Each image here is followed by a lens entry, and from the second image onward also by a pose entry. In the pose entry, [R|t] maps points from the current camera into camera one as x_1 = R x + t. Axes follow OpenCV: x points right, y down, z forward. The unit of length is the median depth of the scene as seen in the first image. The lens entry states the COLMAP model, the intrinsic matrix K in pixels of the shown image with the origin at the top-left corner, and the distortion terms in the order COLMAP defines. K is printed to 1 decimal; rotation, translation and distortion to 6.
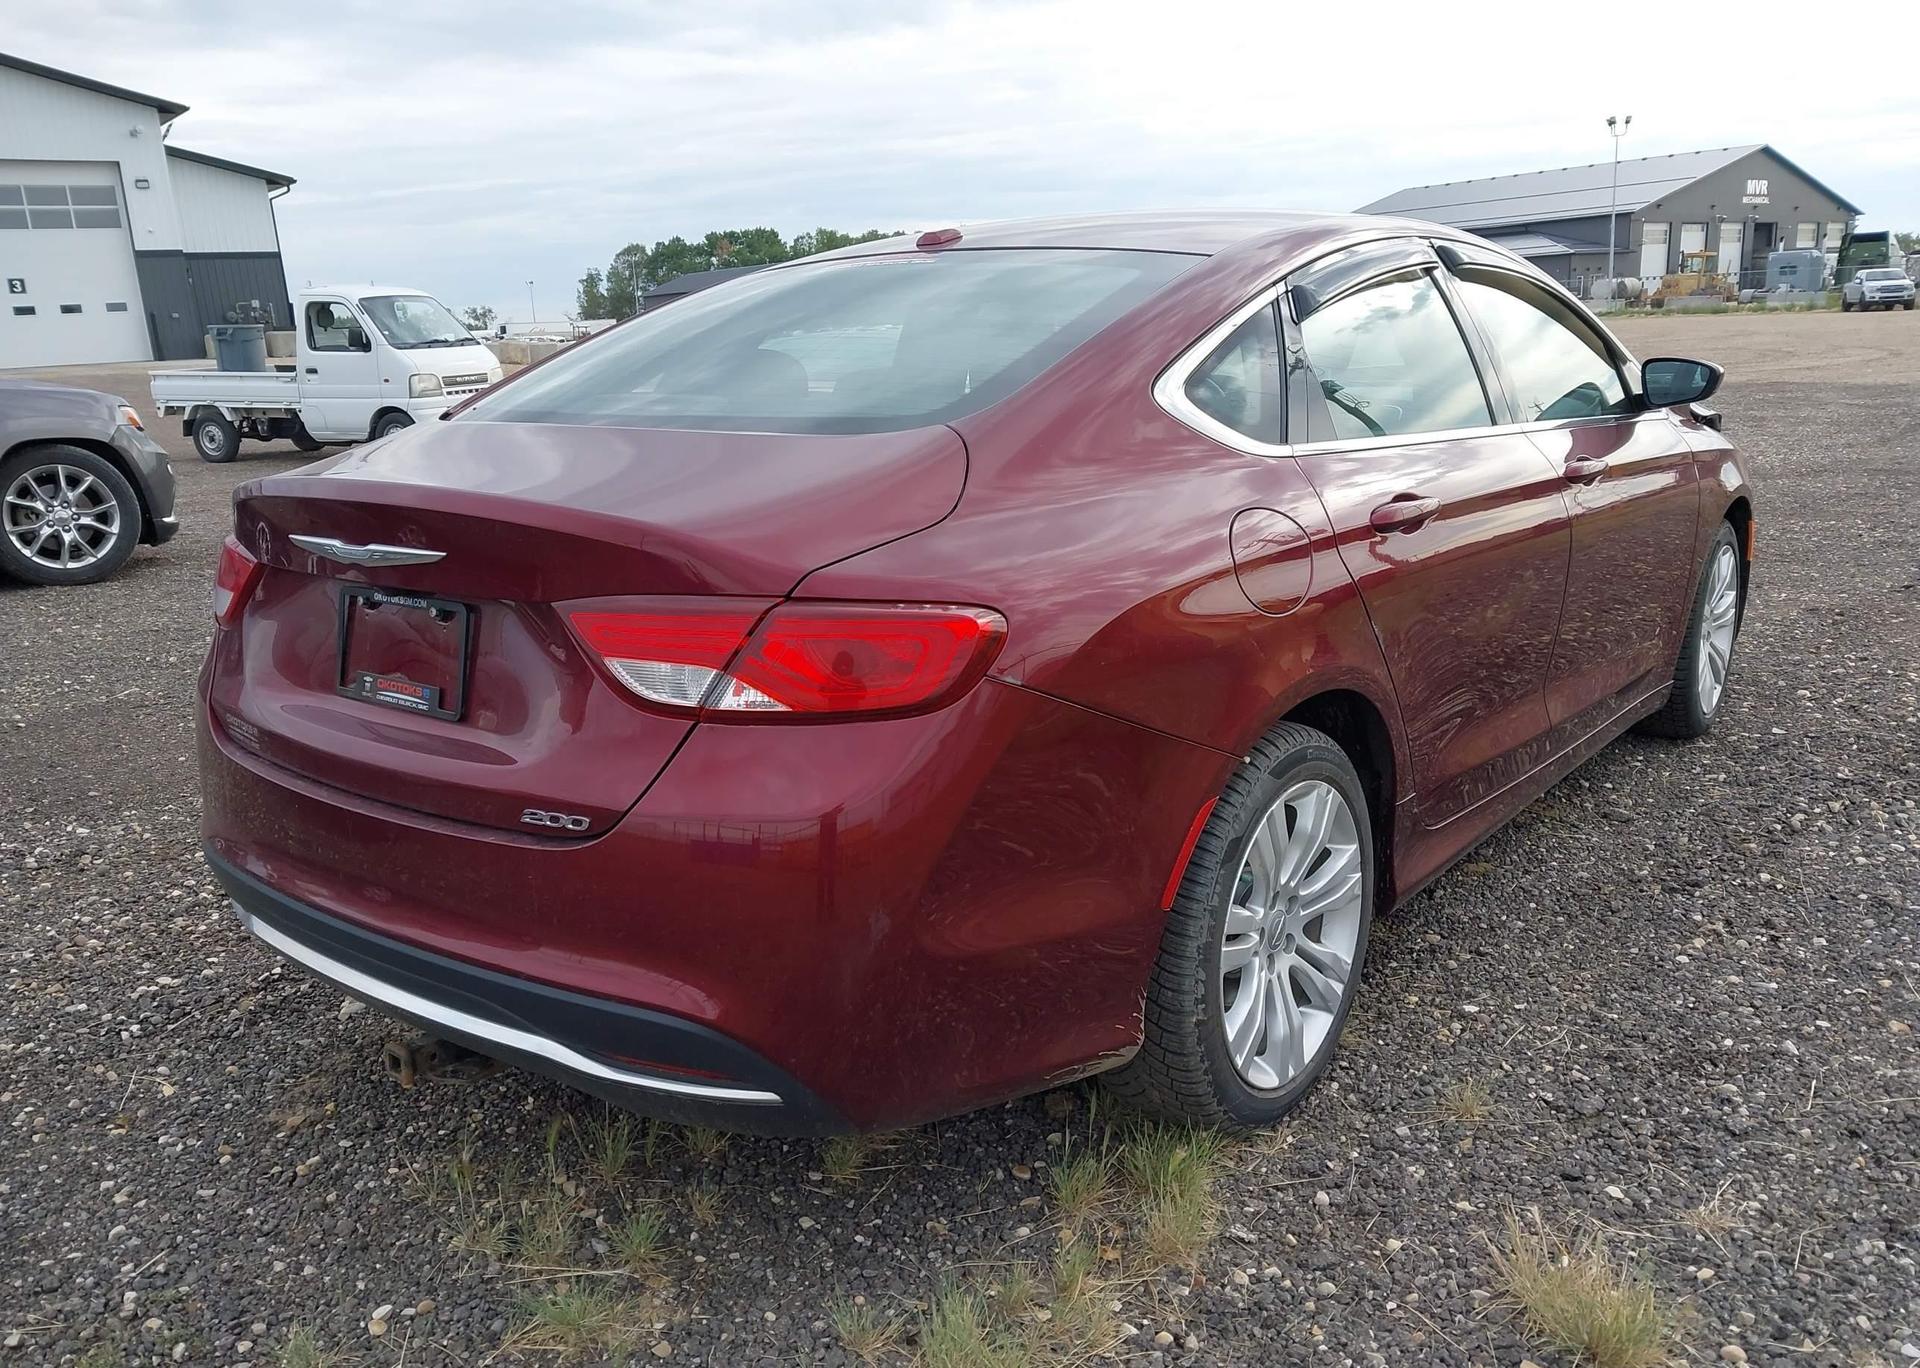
lens RADIAL K [[1529.3, 0, 945.9], [0, 1529.3, 679.4], [0, 0, 1]] dist [0.013259, -0.006468]
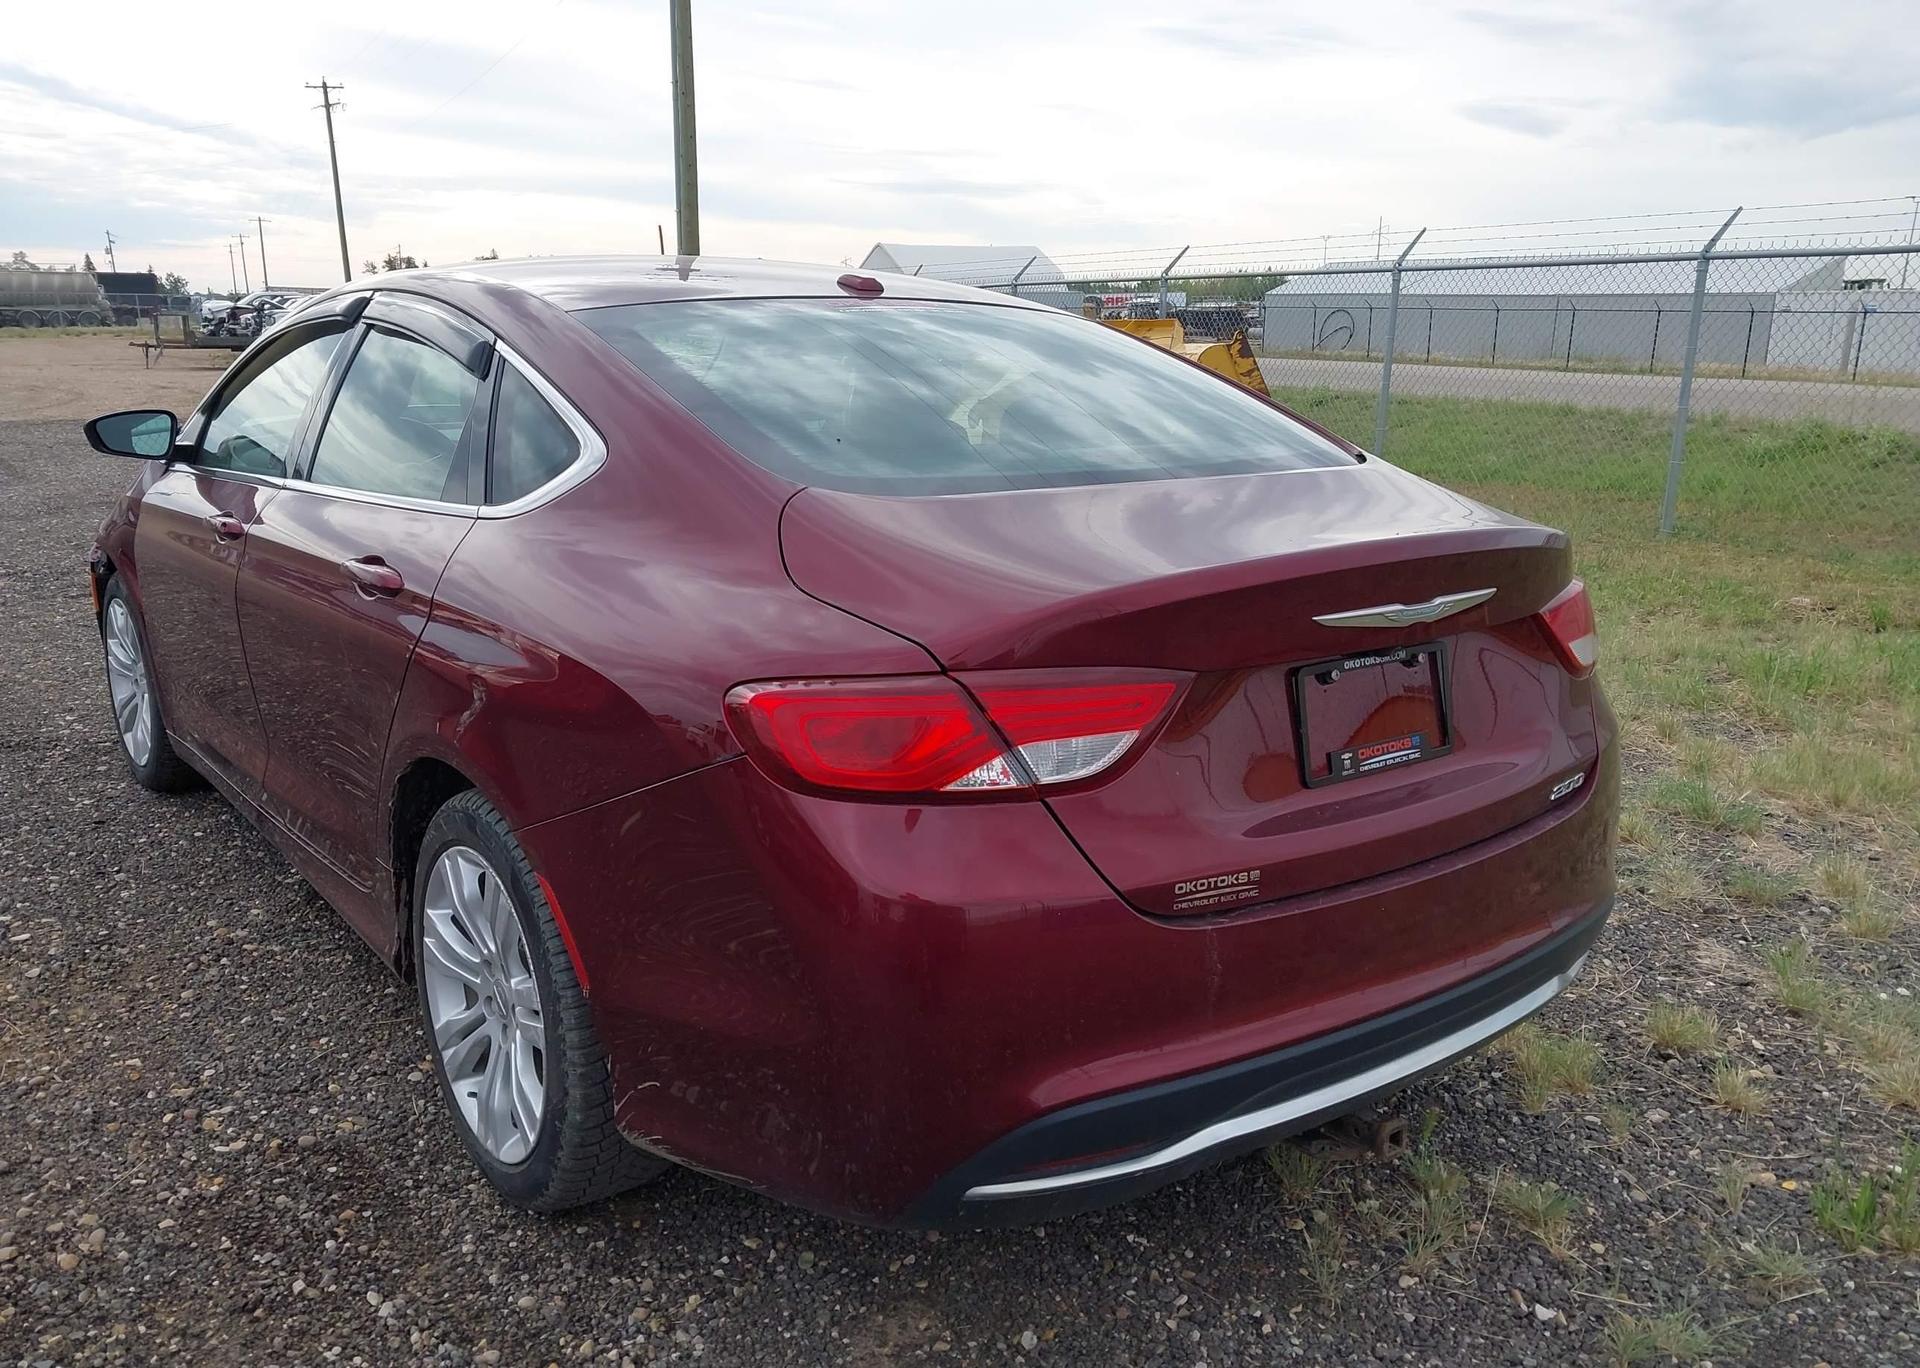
lens RADIAL K [[1529.3, 0, 945.9], [0, 1529.3, 679.4], [0, 0, 1]] dist [0.013259, -0.006468]
pose [[0.245618, -0.182182, 0.952093, -1.073057], [0.203584, 0.969970, 0.133083, -0.178232], [-0.947747, 0.161144, 0.275332, 0.795541]]
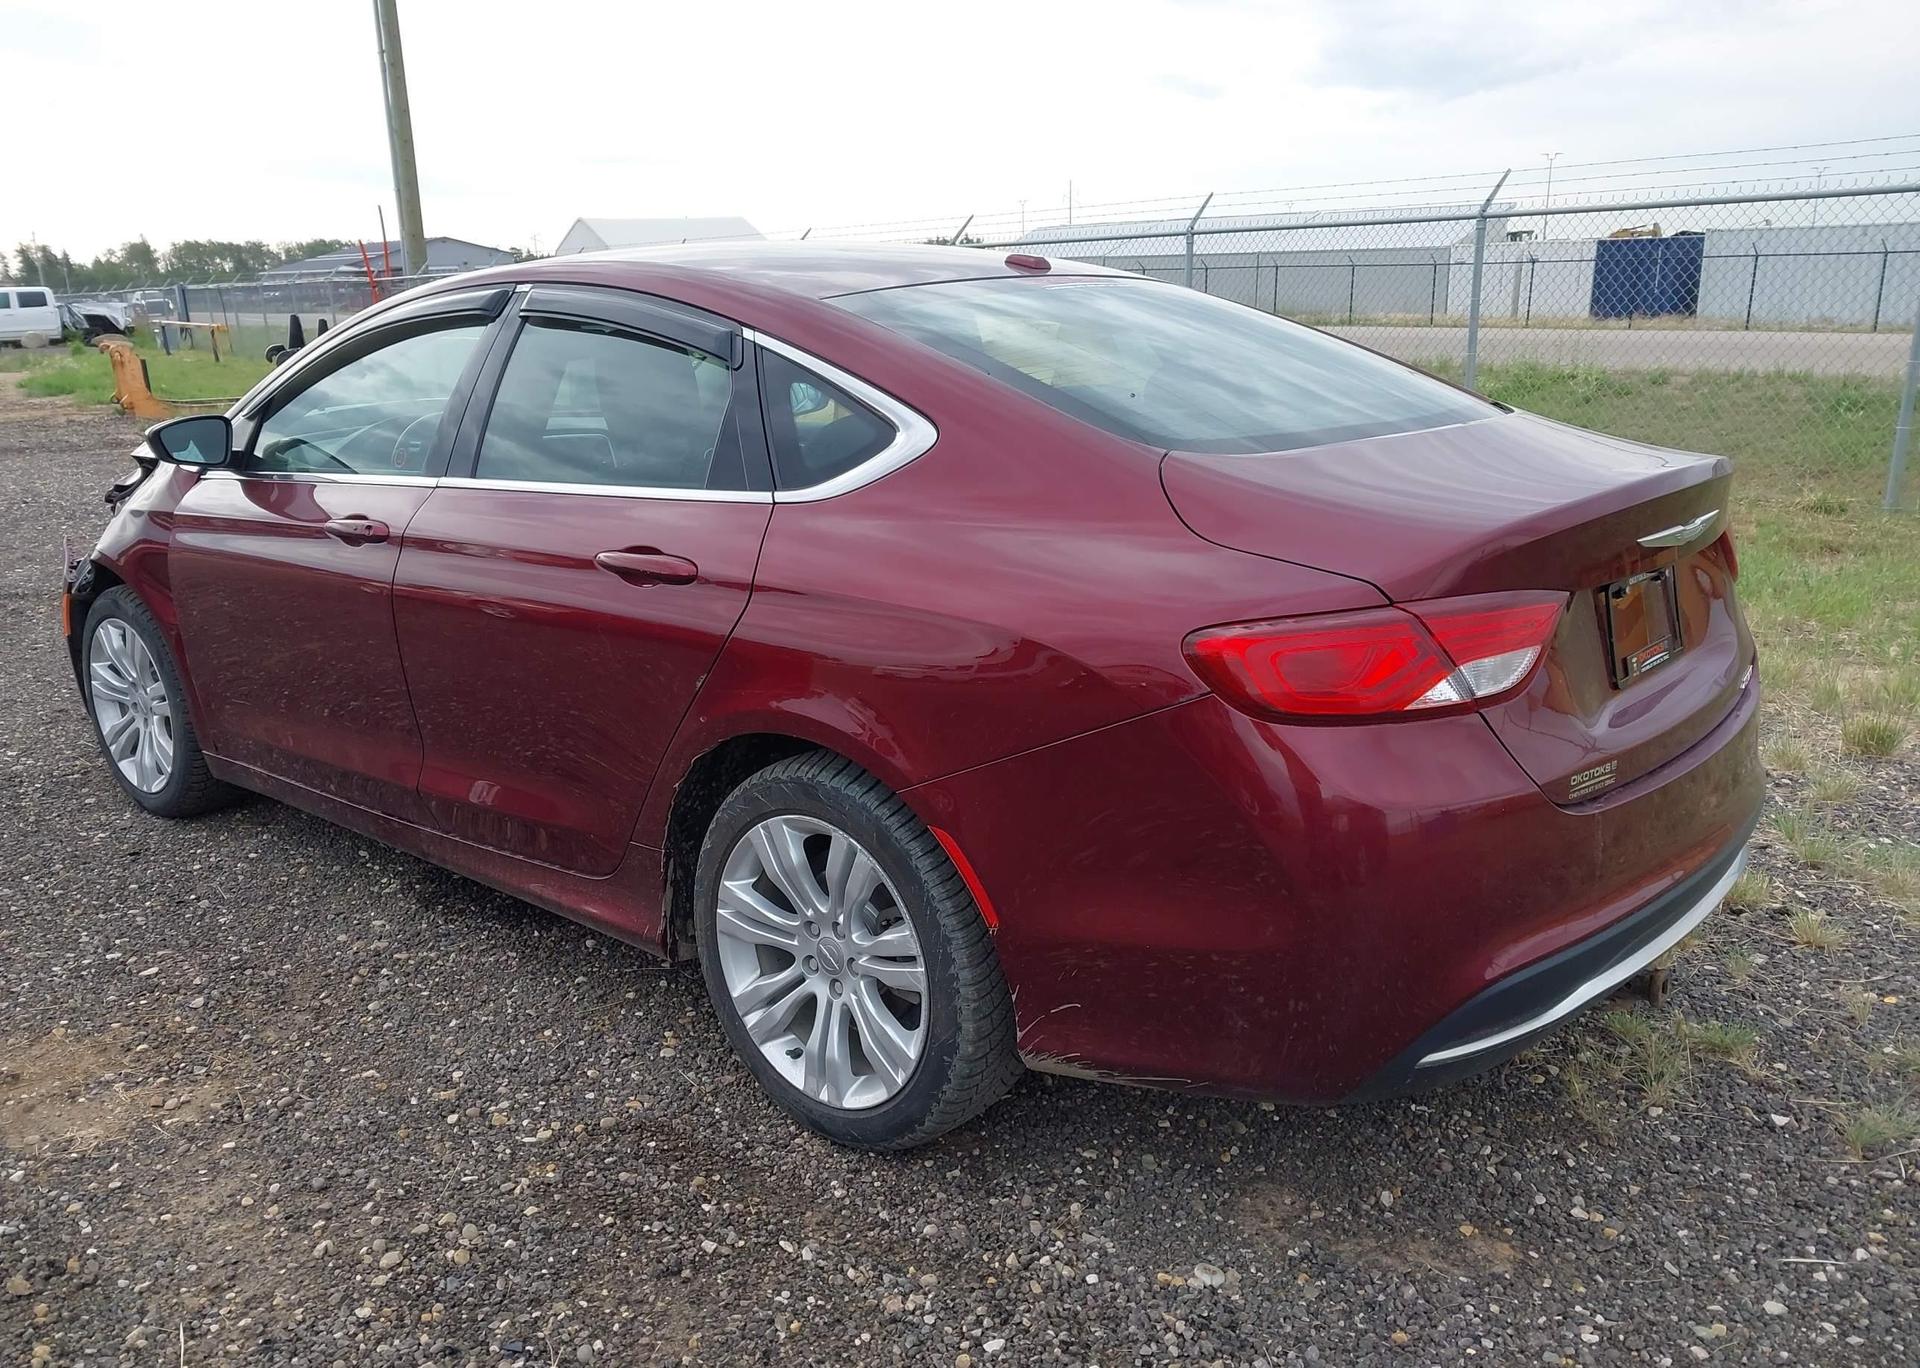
lens RADIAL K [[1529.5, 0, 951.9], [0, 1529.5, 689.6], [0, 0, 1]] dist [0.007736, -0.000063]
pose [[0.059525, -0.217229, 0.974304, -1.193076], [0.246986, 0.948892, 0.196474, -0.253945], [-0.967189, 0.228944, 0.110136, 1.109379]]
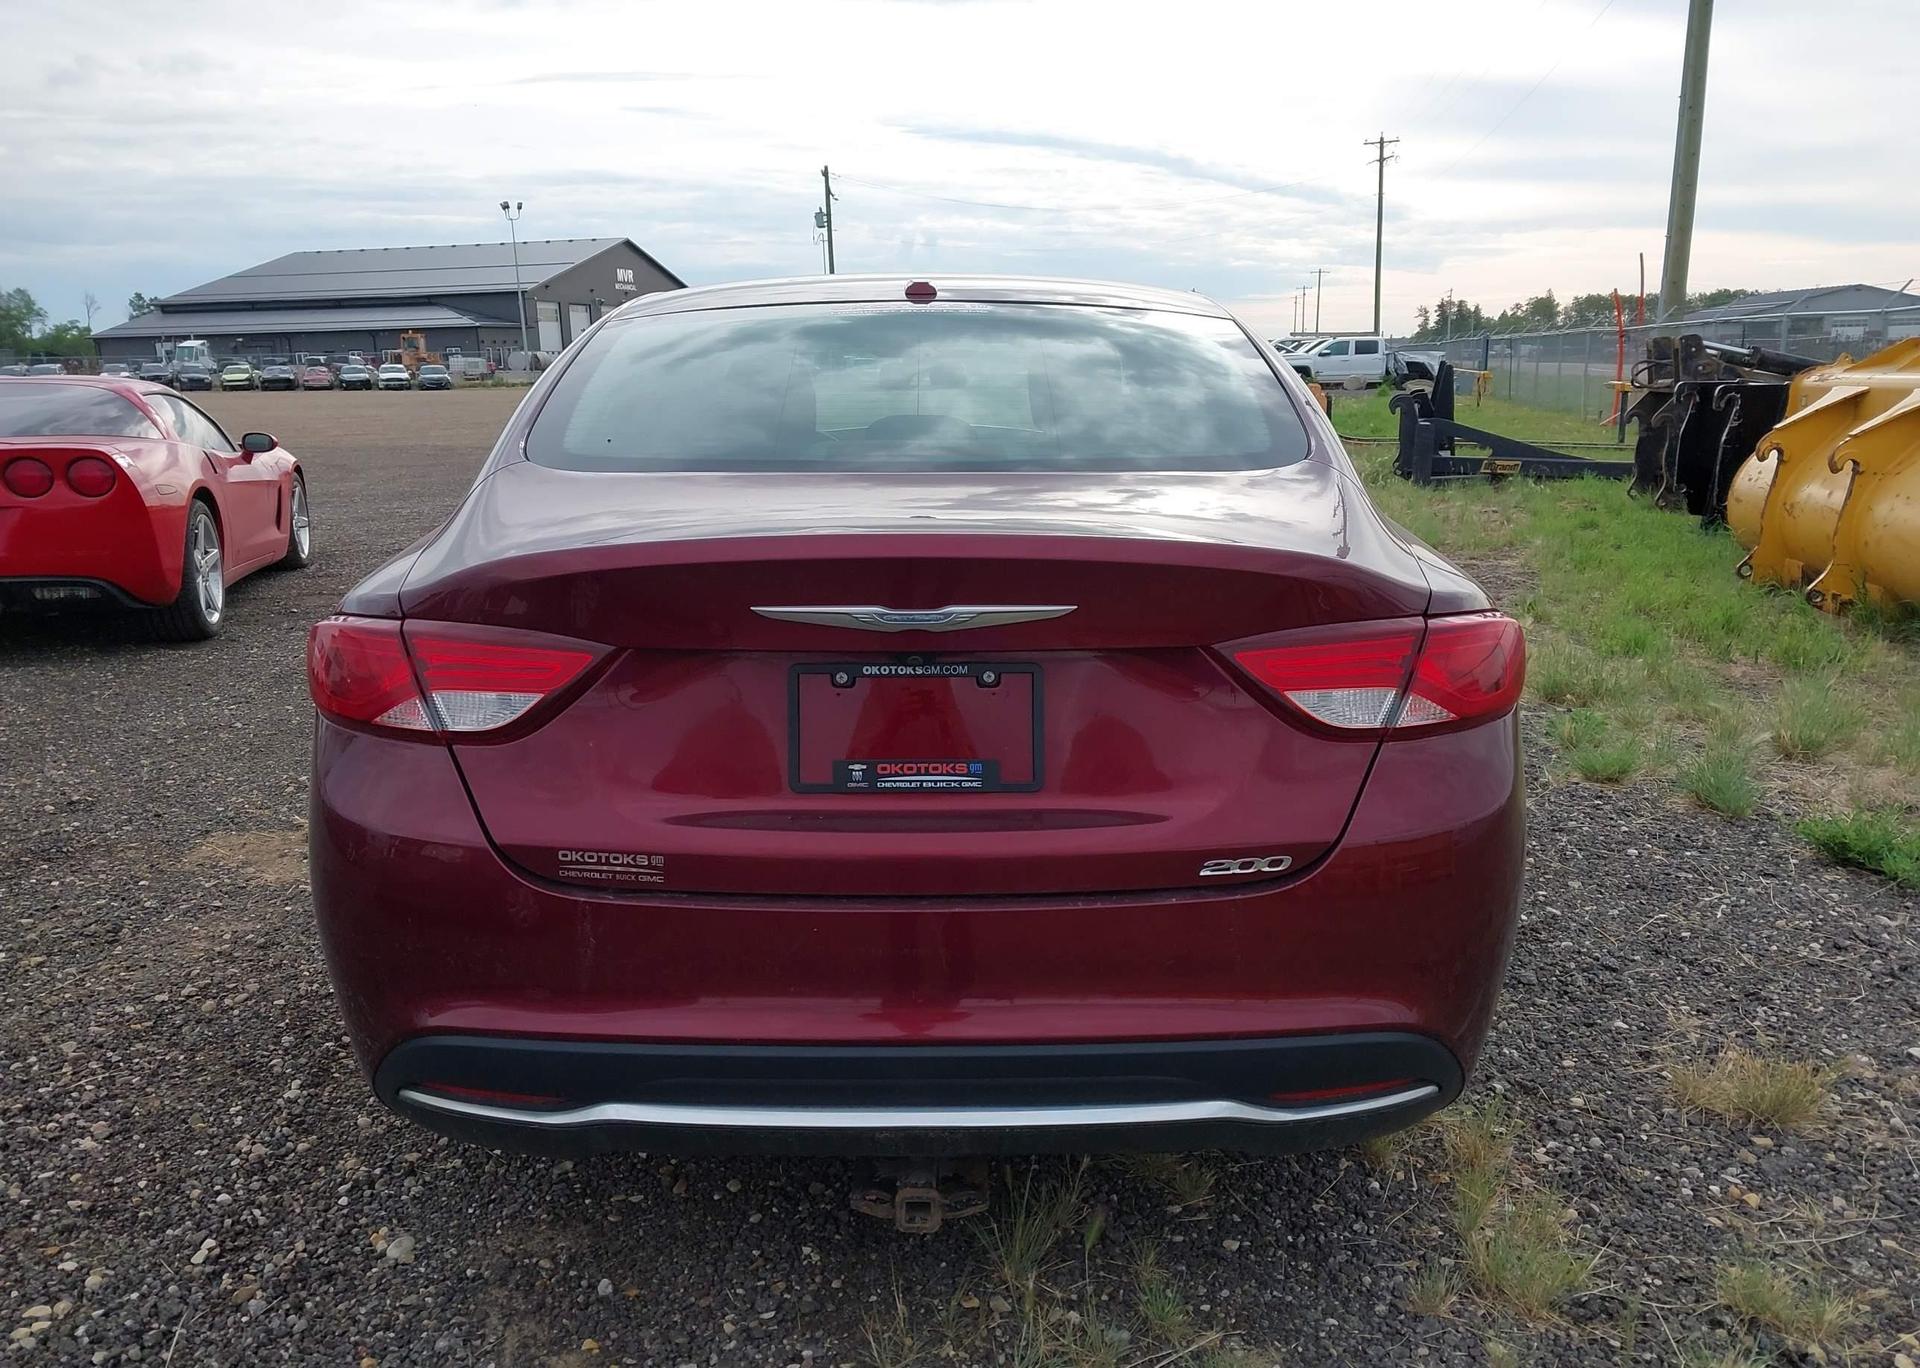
lens RADIAL K [[1529.3, 0, 945.9], [0, 1529.3, 679.4], [0, 0, 1]] dist [0.013259, -0.006468]
pose [[0.777293, -0.097092, 0.621602, -0.706895], [0.123336, 0.992365, 0.000777, -0.035285], [-0.616931, 0.076062, 0.783333, 0.248889]]
